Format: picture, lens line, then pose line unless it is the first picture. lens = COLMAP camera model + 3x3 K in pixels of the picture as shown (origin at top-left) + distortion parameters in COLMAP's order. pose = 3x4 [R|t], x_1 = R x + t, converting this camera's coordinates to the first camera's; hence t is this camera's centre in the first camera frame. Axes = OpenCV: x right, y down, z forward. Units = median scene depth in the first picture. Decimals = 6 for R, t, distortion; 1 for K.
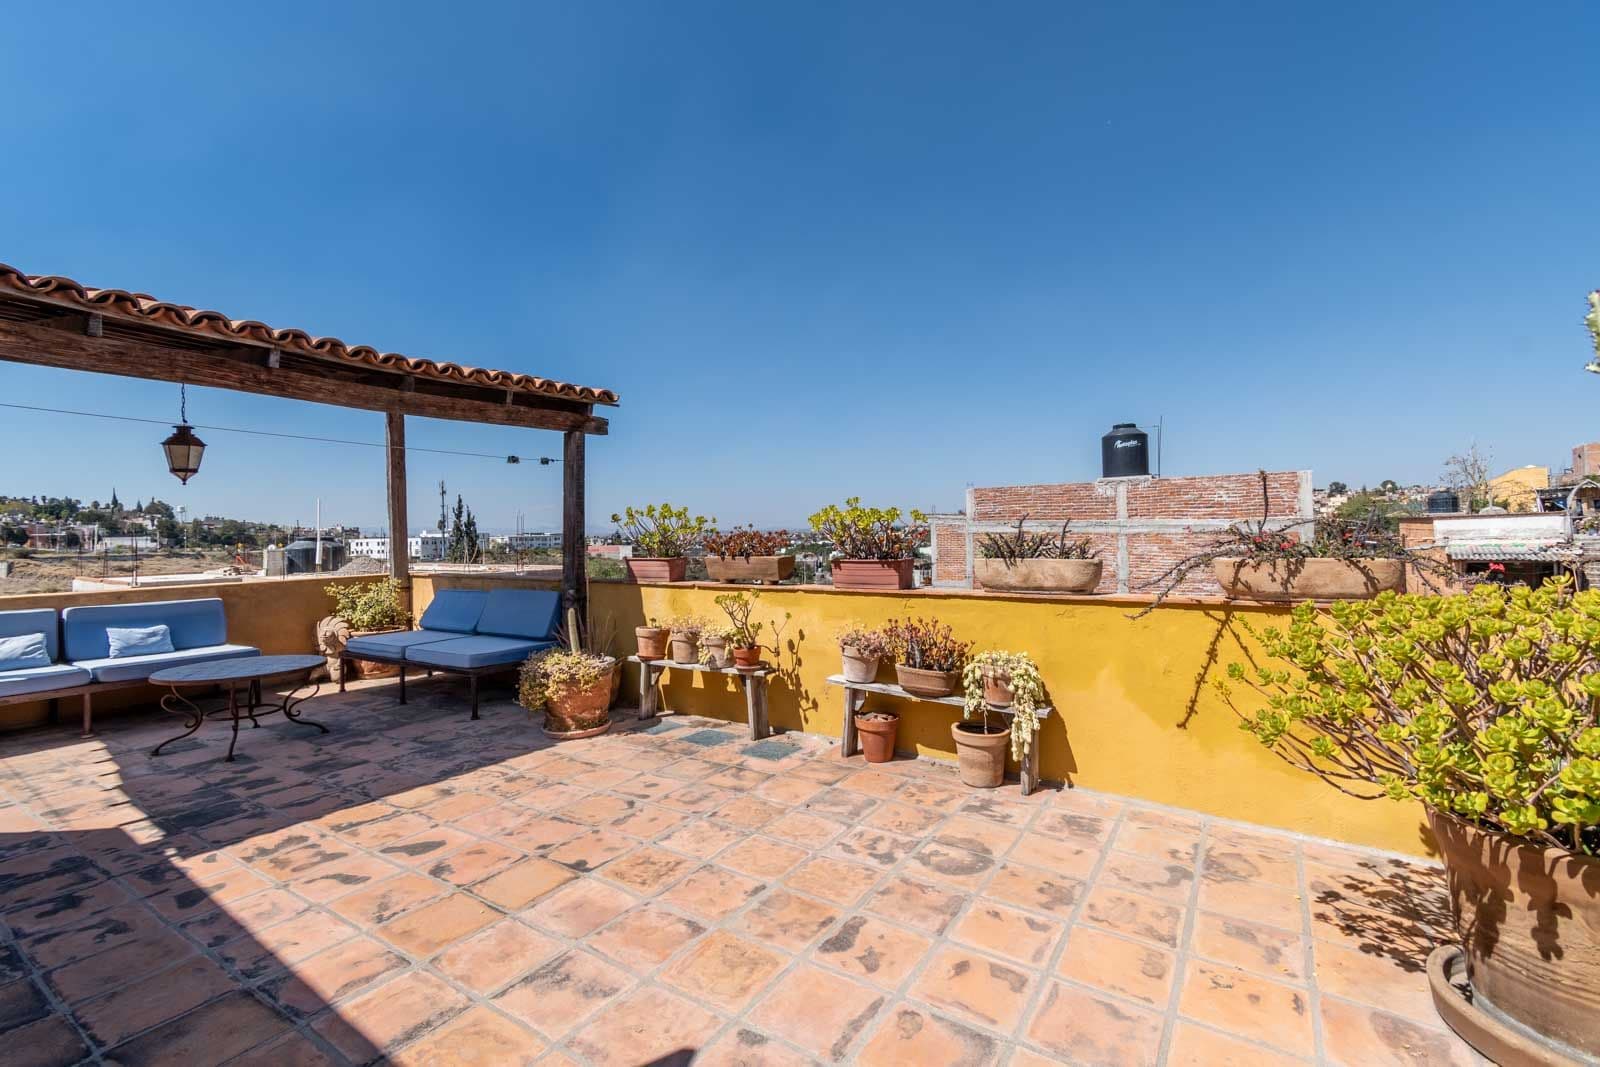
lens RADIAL K [[703.0, 0, 800.0], [0, 703.0, 533.5], [0, 0, 1]] dist [0.002680, -0.000026]
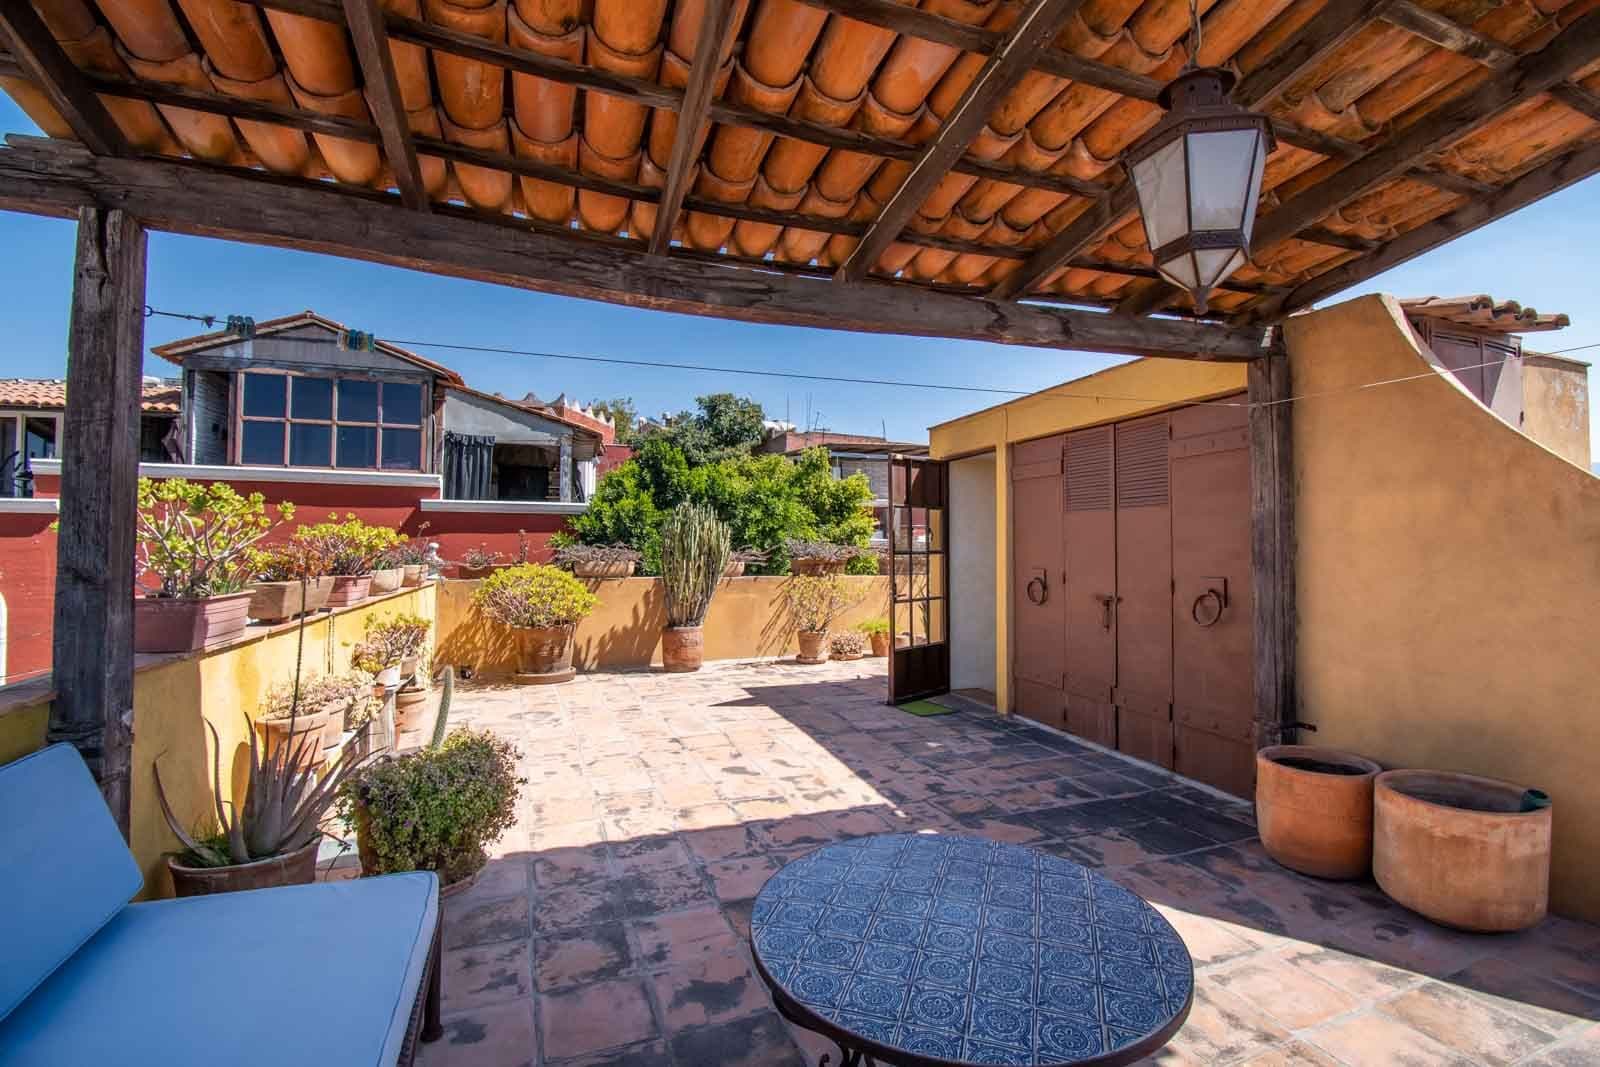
lens RADIAL K [[732.1, 0, 794.2], [0, 732.1, 529.8], [0, 0, 1]] dist [-0.000590, -0.000507]
pose [[-0.811351, 0.033451, 0.583602, -1.129415], [0.014068, 0.999190, -0.037714, 0.020896], [-0.584390, -0.022389, -0.811164, 1.604961]]
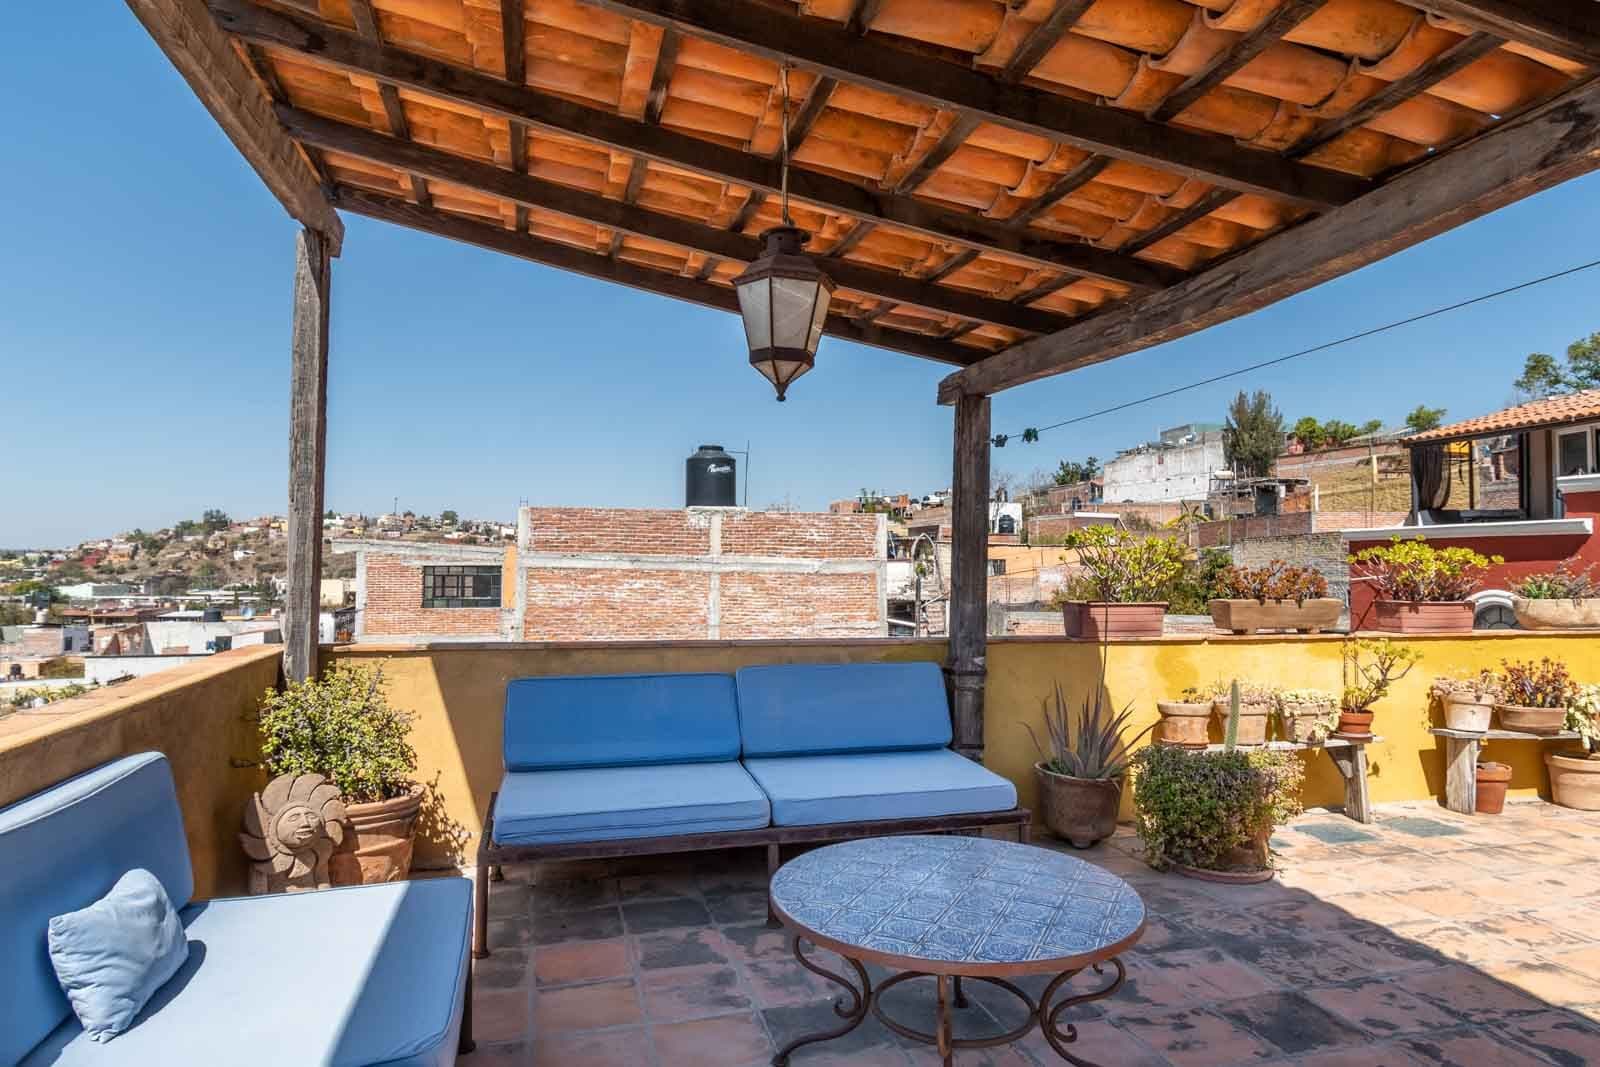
lens RADIAL K [[908.5, 0, 791.0], [0, 908.5, 533.7], [0, 0, 1]] dist [-0.000197, -0.000761]
pose [[0.678876, 0.047250, 0.732731, -1.484792], [-0.018520, 0.998712, -0.047242, 0.020800], [-0.734019, 0.018501, 0.678877, 0.865237]]
